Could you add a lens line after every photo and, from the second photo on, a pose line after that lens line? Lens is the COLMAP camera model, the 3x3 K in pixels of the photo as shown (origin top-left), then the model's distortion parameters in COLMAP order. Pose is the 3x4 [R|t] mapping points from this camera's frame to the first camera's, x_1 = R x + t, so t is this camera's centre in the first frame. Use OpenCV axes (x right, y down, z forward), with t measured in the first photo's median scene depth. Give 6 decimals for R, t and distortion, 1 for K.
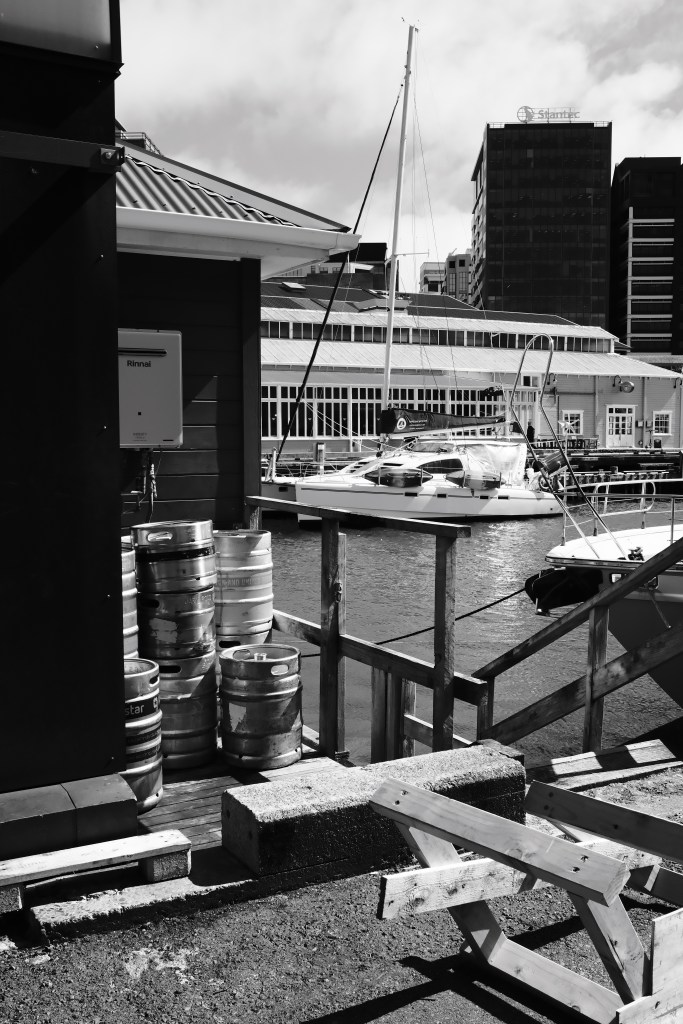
lens RADIAL K [[1013.3, 0, 340.2], [0, 1013.3, 513.3], [0, 0, 1]] dist [-0.046392, 0.000000]
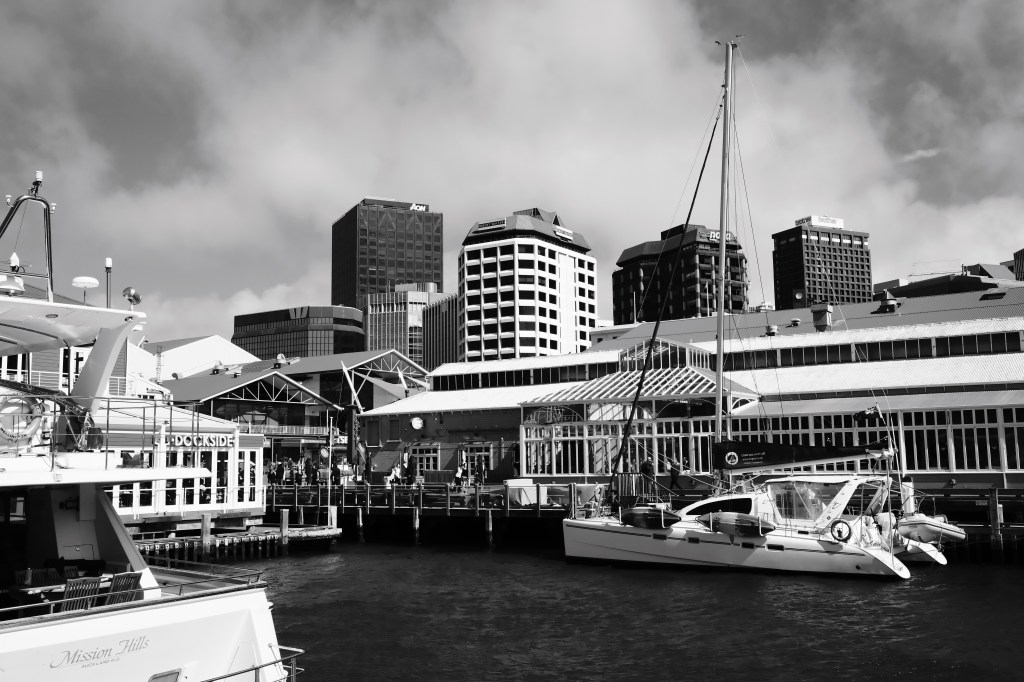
lens RADIAL K [[1013.3, 0, 510.6], [0, 1013.3, 338.0], [0, 0, 1]] dist [-0.046392, 0.000000]
pose [[0.501404, -0.113947, -0.857677, 0.710436], [-0.060879, 0.984187, -0.166345, -0.030939], [0.863069, 0.135620, 0.486538, 0.363952]]
